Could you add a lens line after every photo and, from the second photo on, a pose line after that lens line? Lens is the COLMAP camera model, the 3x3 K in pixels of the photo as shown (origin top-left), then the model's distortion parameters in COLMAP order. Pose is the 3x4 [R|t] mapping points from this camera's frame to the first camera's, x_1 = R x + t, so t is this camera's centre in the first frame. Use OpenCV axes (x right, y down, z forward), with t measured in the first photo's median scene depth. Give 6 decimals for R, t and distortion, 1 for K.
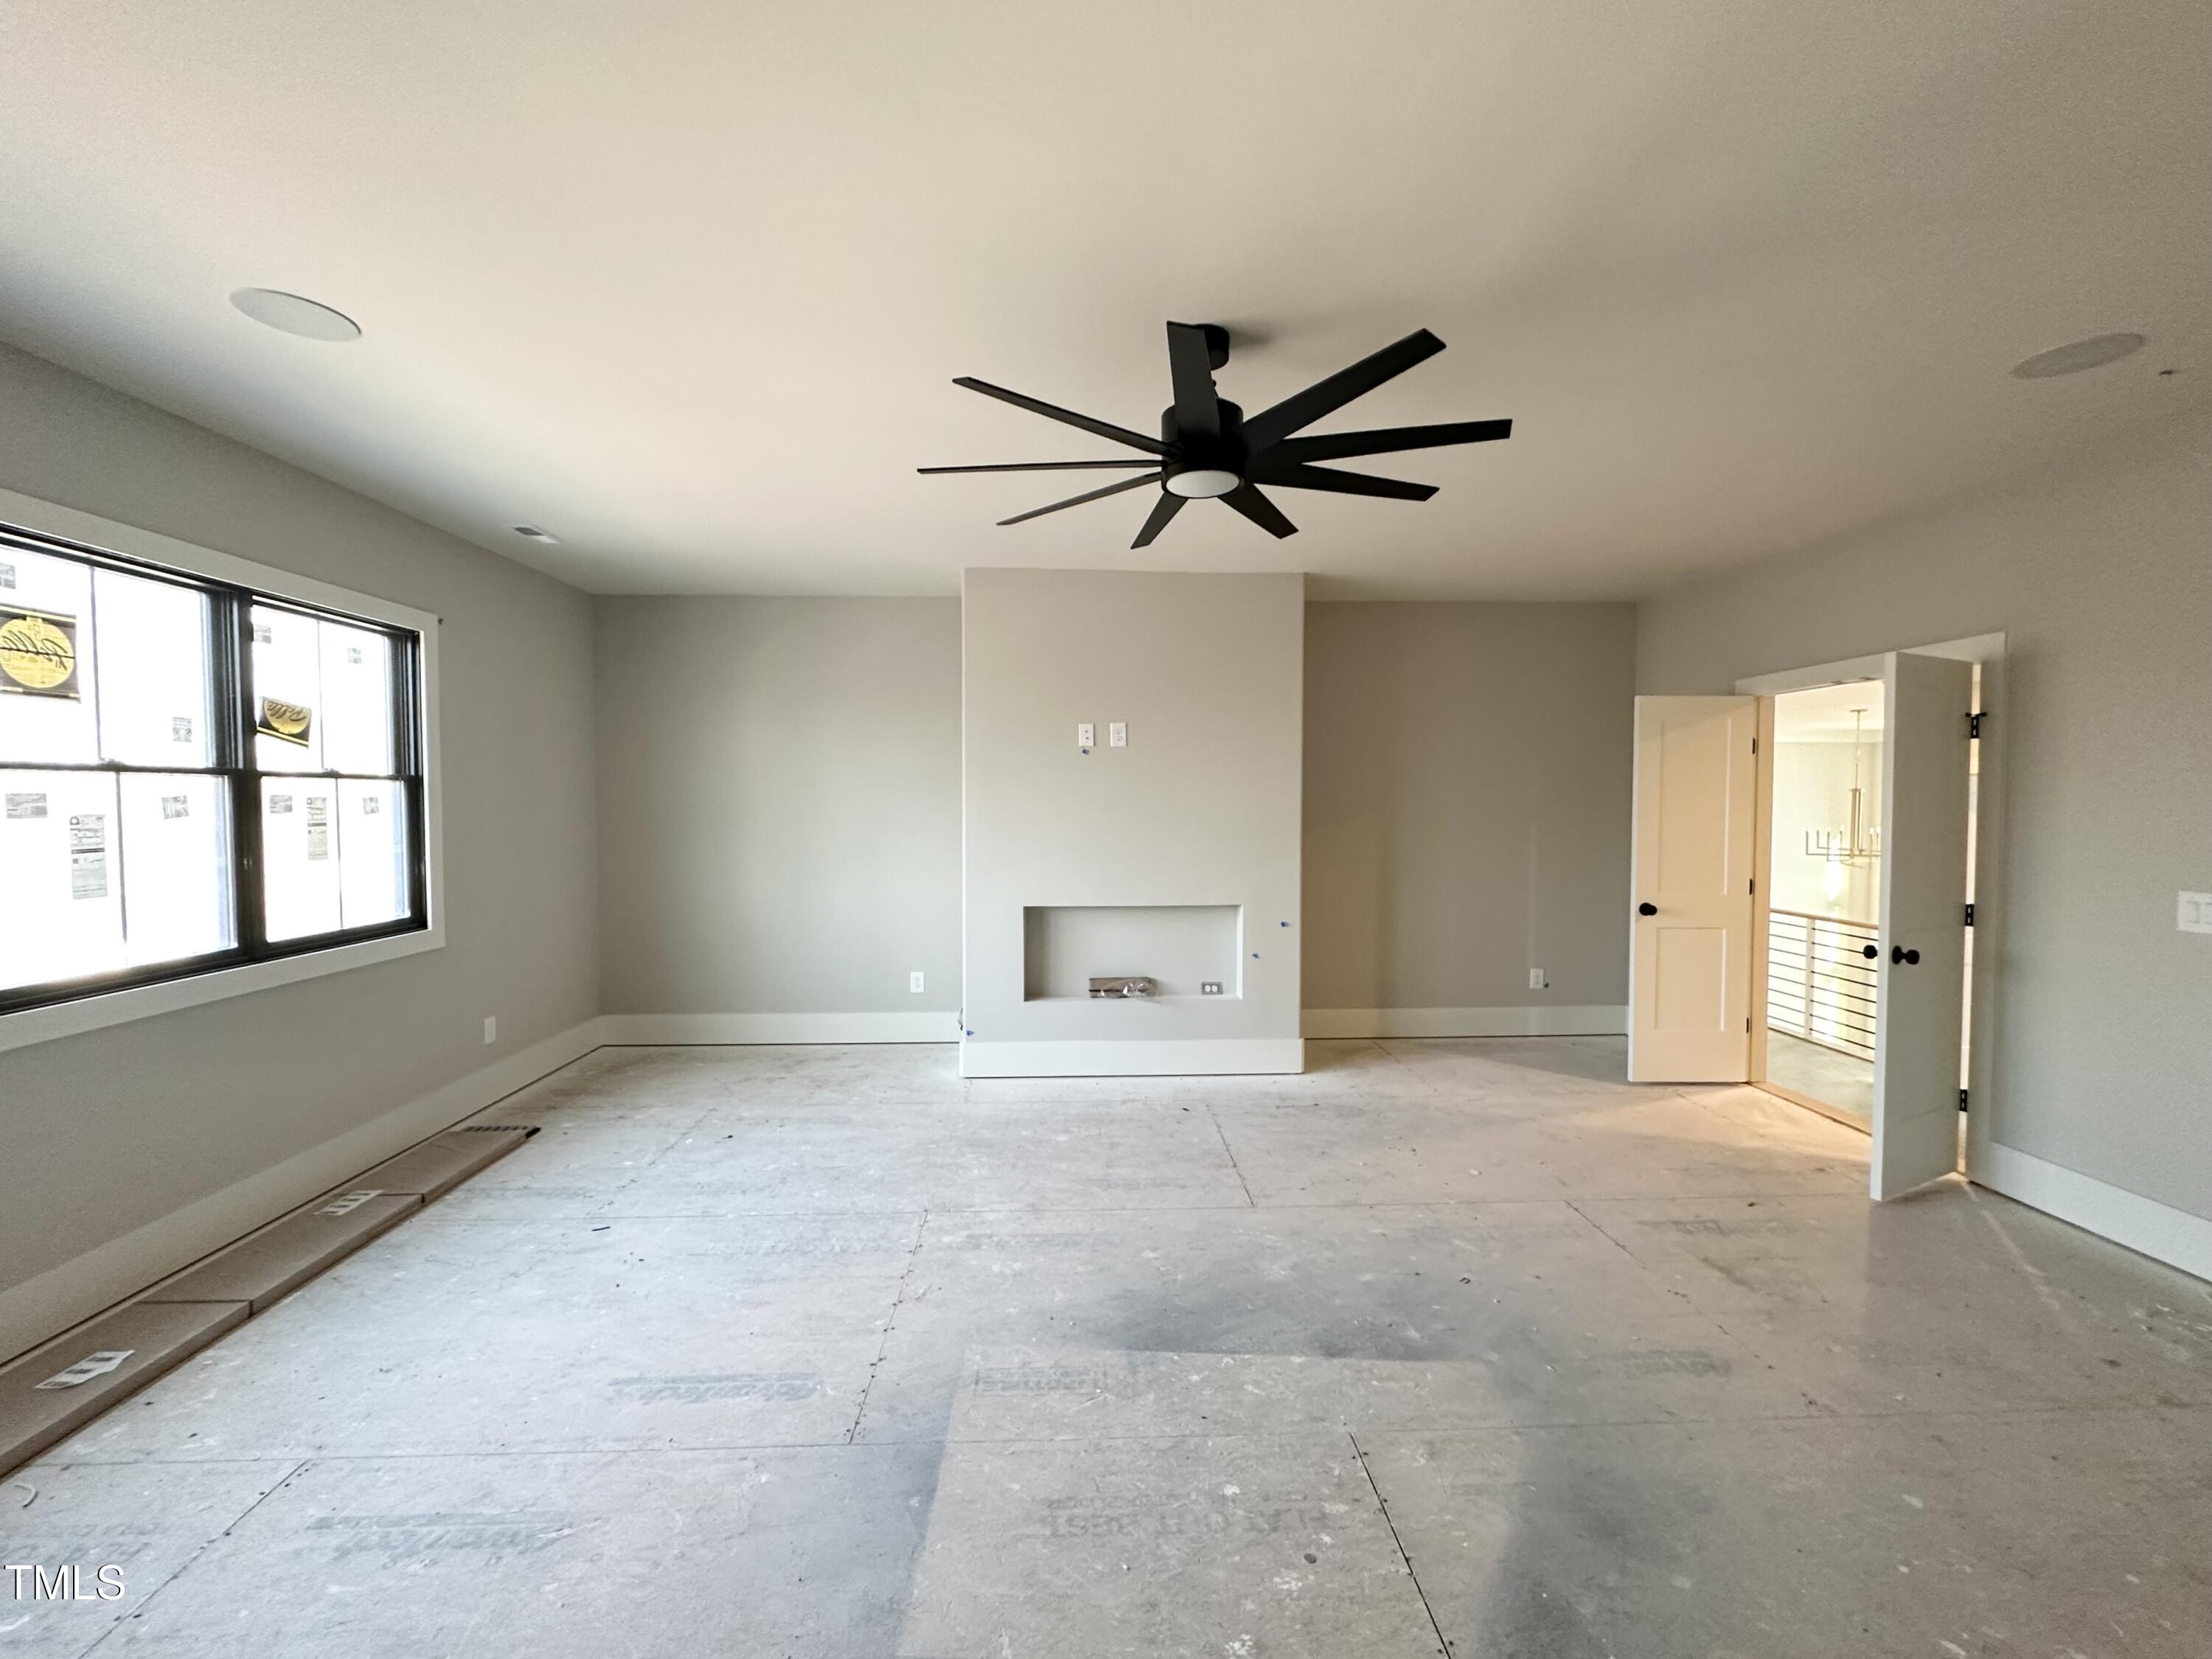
lens RADIAL K [[880.8, 0, 1105.5], [0, 880.8, 826.5], [0, 0, 1]] dist [-0.001229, -0.000354]
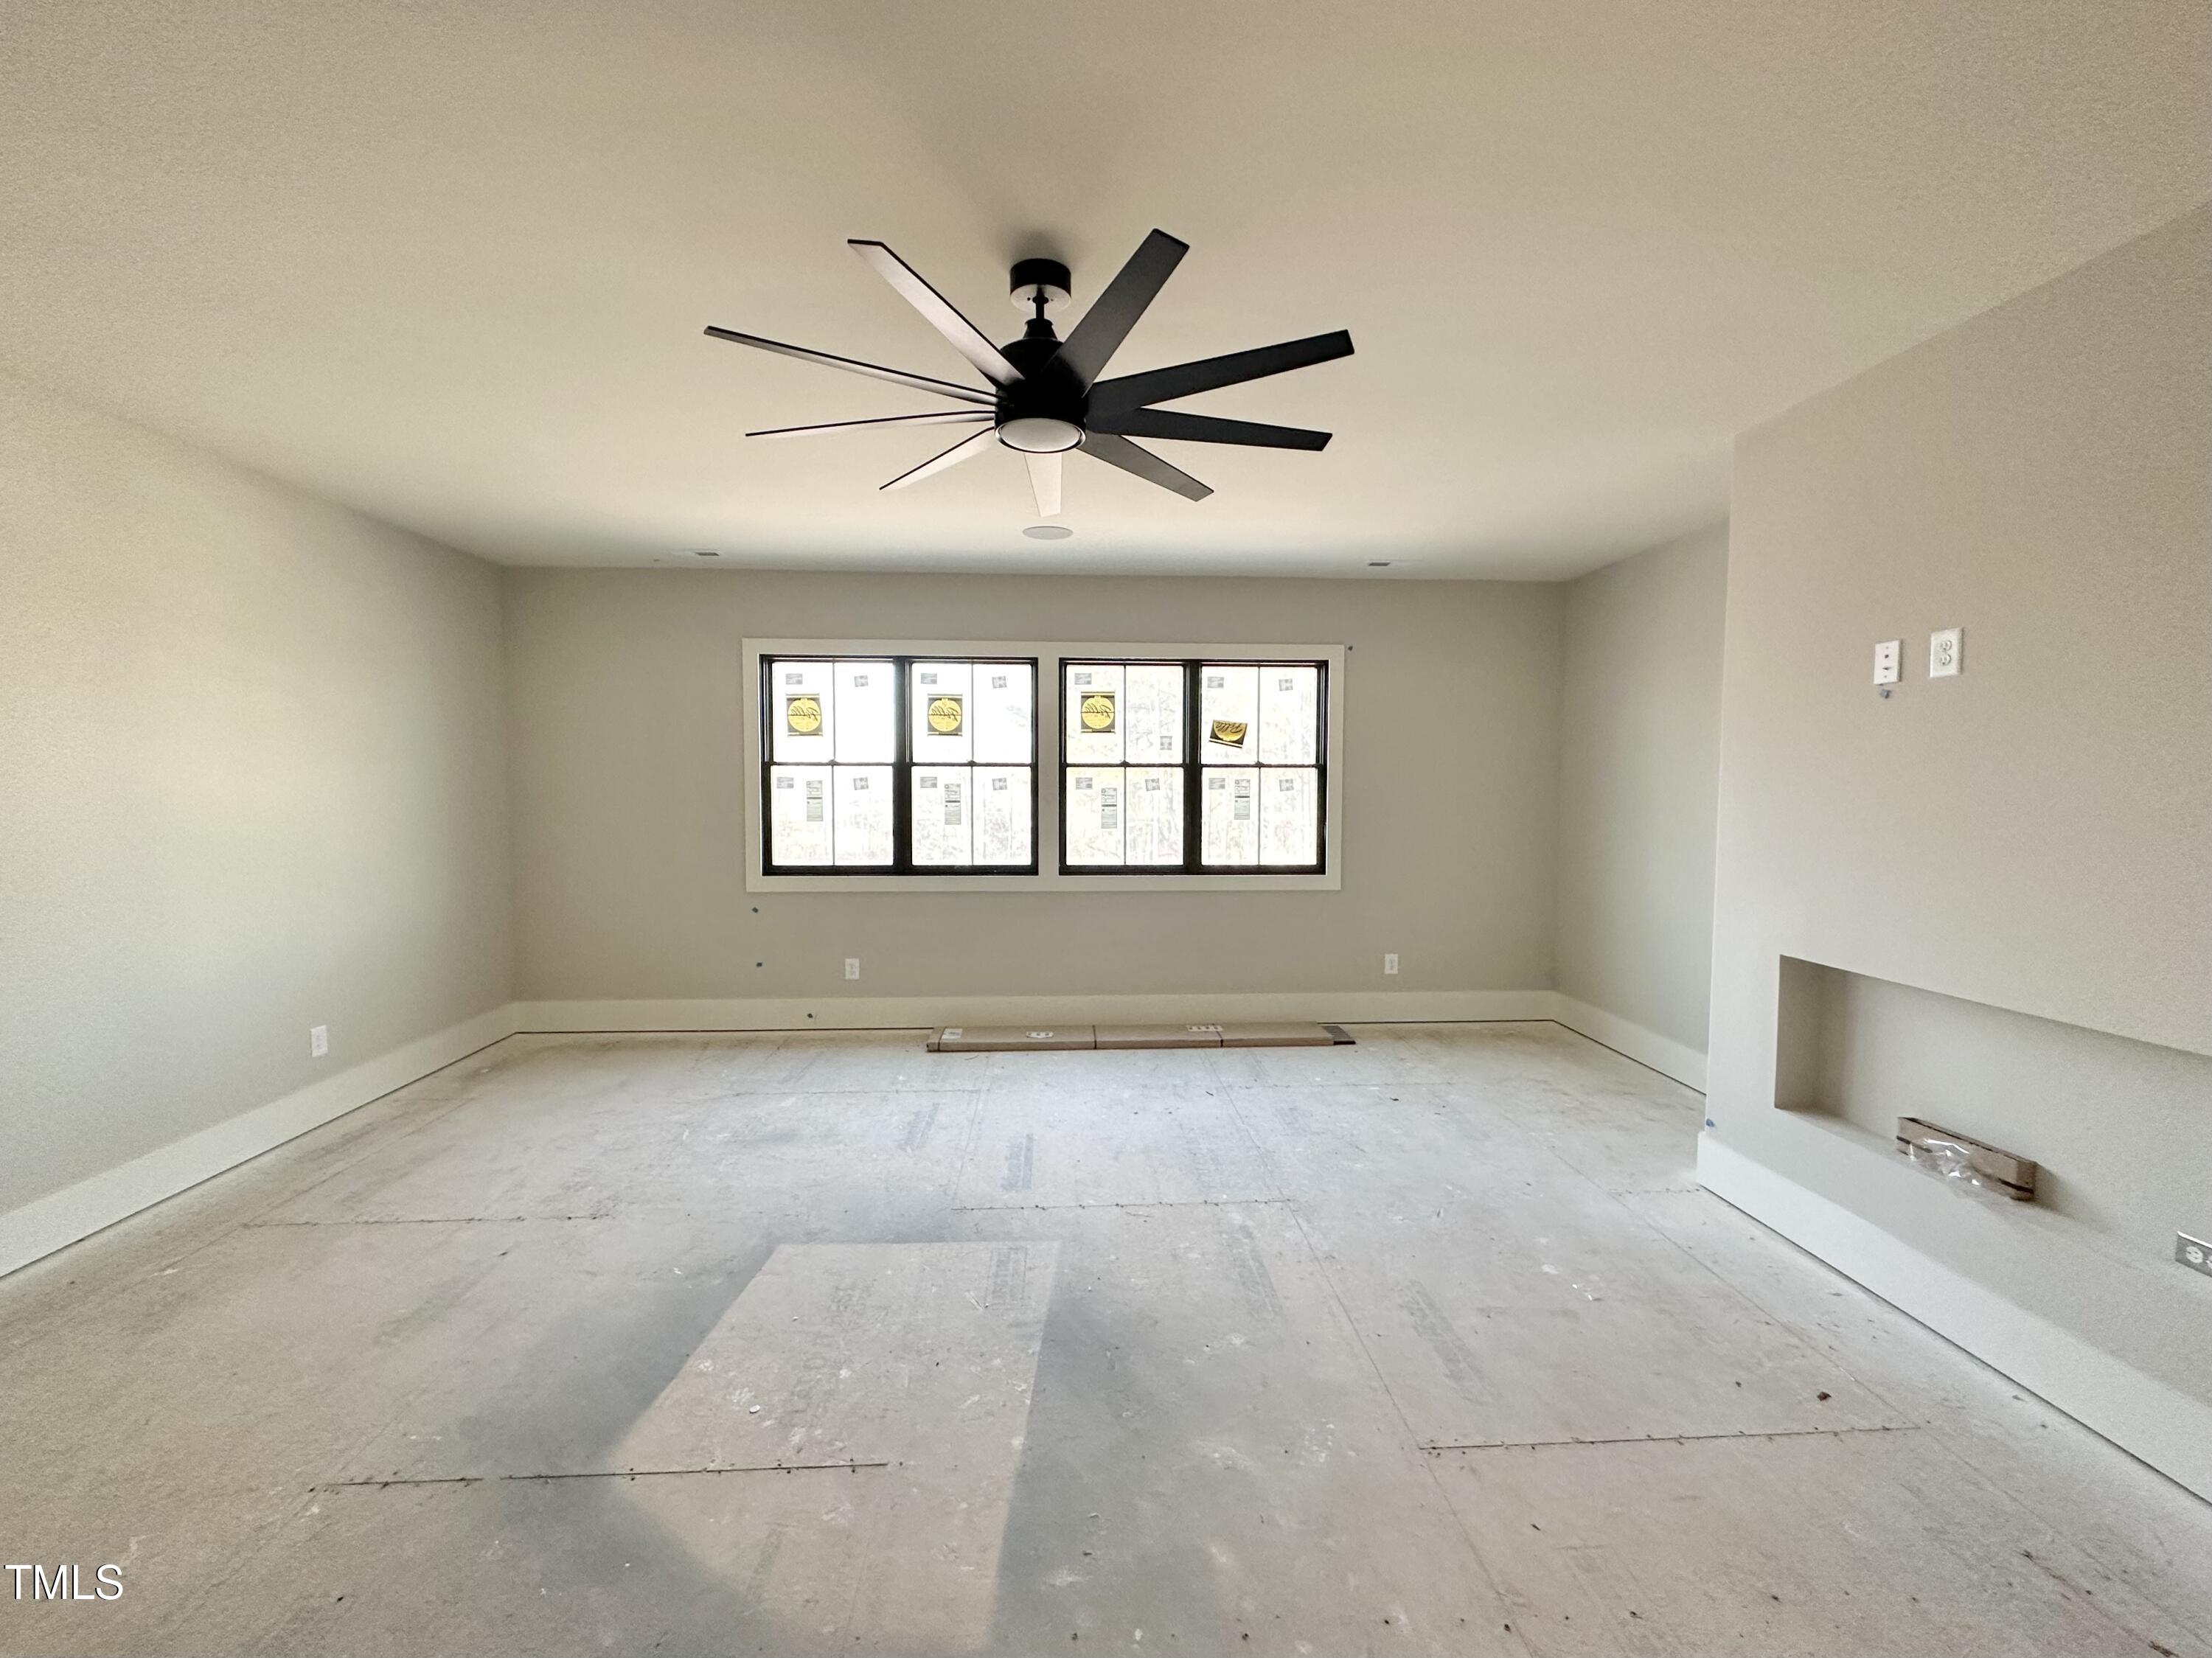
lens RADIAL K [[880.8, 0, 1105.5], [0, 880.8, 826.0], [0, 0, 1]] dist [-0.001229, -0.000354]
pose [[0.037803, 0.051063, -0.997980, 0.705217], [-0.033269, 0.998204, 0.049814, -0.020819], [0.998731, 0.031319, 0.039434, 0.703131]]
